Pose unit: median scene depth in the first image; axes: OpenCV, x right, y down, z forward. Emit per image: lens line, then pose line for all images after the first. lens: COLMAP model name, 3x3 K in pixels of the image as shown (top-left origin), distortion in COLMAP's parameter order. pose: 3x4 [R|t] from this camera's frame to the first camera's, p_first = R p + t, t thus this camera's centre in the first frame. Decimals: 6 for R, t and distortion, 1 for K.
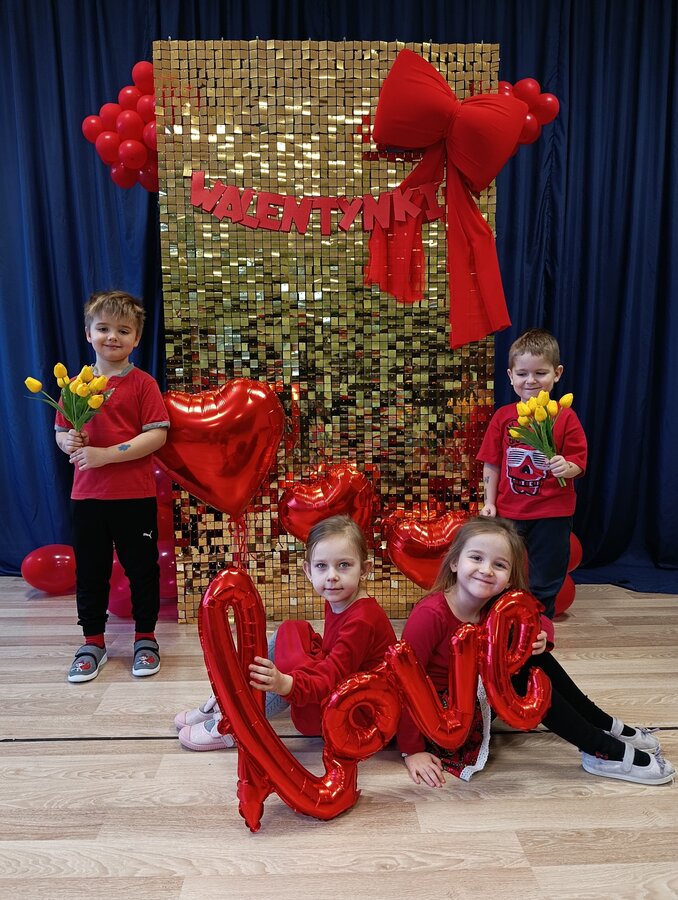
lens RADIAL K [[606.5, 0, 330.4], [0, 606.5, 463.4], [0, 0, 1]] dist [-0.006188, -0.006570]
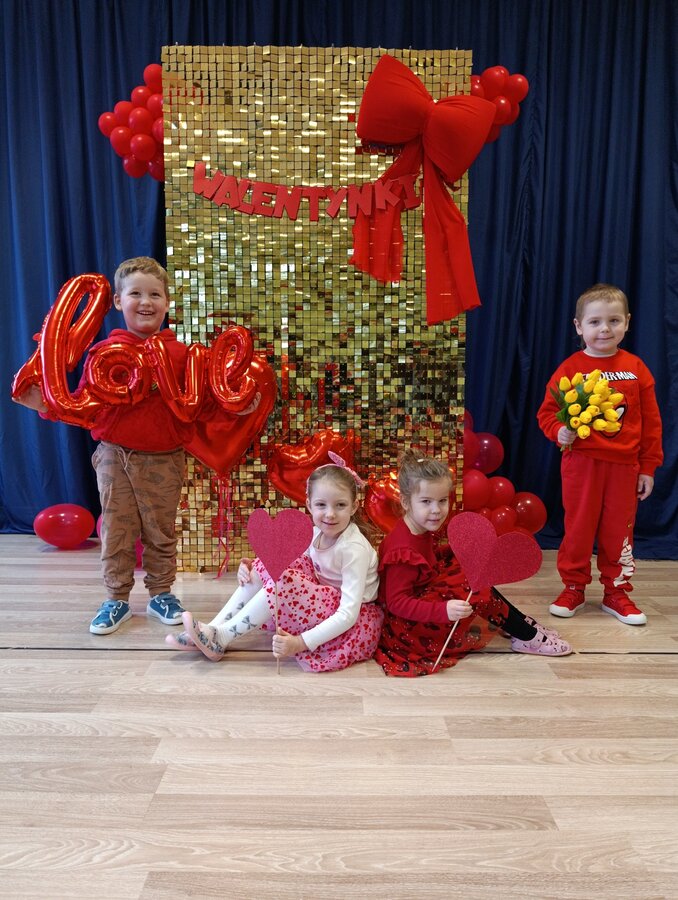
lens RADIAL K [[606.5, 0, 337.5], [0, 606.5, 459.2], [0, 0, 1]] dist [-0.006188, -0.006570]
pose [[0.999721, 0.017133, -0.016264, 0.062054], [-0.017237, 0.999832, -0.006303, 0.066679], [0.016153, 0.006581, 0.999848, -0.107721]]
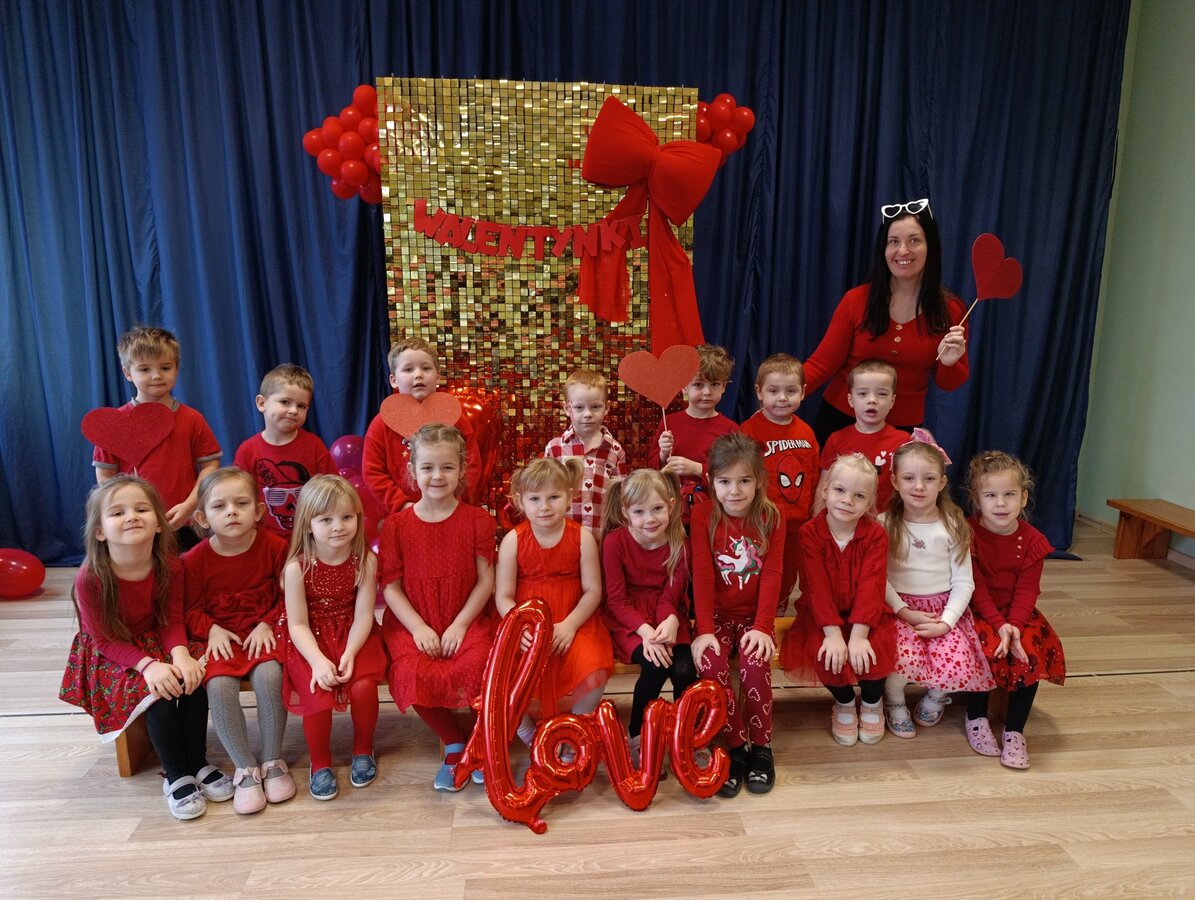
lens RADIAL K [[805.3, 0, 606.0], [0, 805.3, 458.9], [0, 0, 1]] dist [-0.006188, -0.006570]
pose [[0.997171, 0.001592, 0.075153, 0.004893], [-0.008760, 0.995425, 0.095149, -0.162325], [-0.074658, -0.095538, 0.992622, -0.487124]]
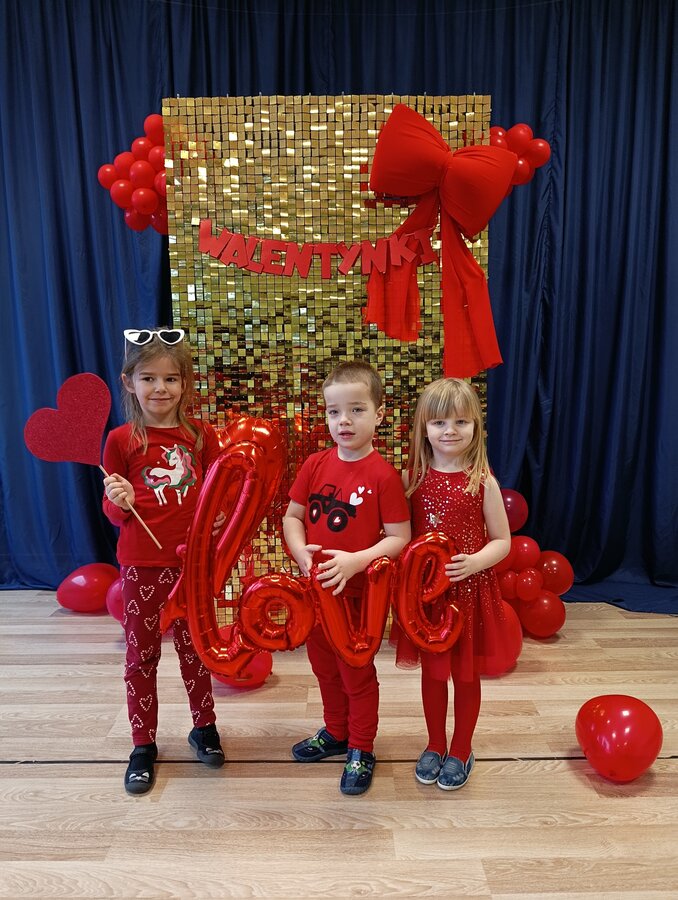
lens RADIAL K [[606.5, 0, 340.4], [0, 606.5, 453.2], [0, 0, 1]] dist [-0.006188, -0.006570]
pose [[0.999720, -0.000397, -0.023658, 0.042905], [0.000515, 0.999988, 0.004959, -0.078044], [0.023656, -0.004970, 0.999708, -0.058567]]
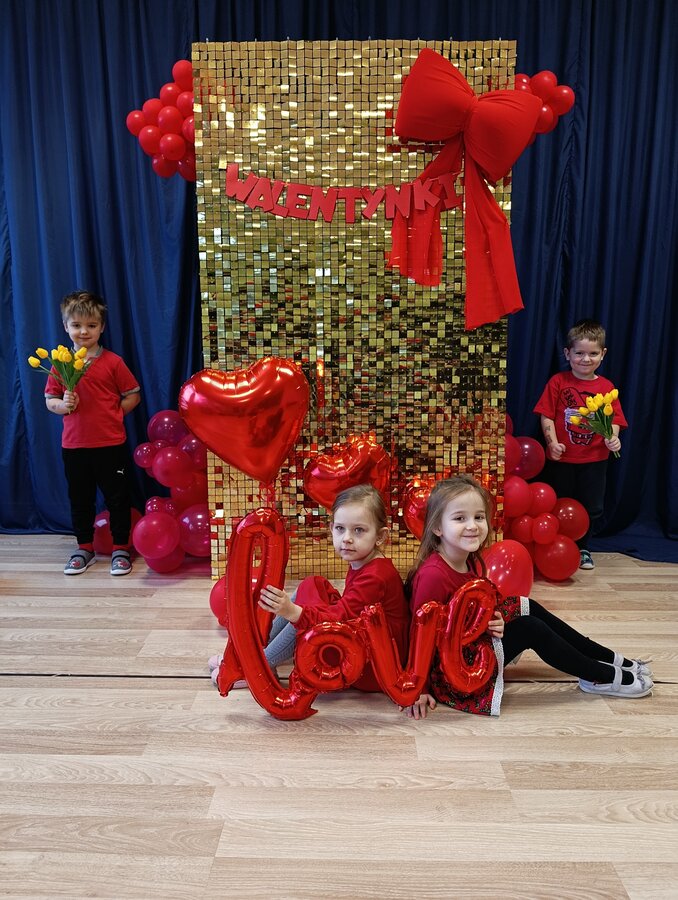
lens RADIAL K [[606.5, 0, 338.2], [0, 606.5, 445.1], [0, 0, 1]] dist [-0.006188, -0.006570]
pose [[0.999054, 0.012876, -0.041543, 0.021229], [-0.011778, 0.999578, 0.026560, -0.012029], [0.041868, -0.026045, 0.998784, -0.084561]]
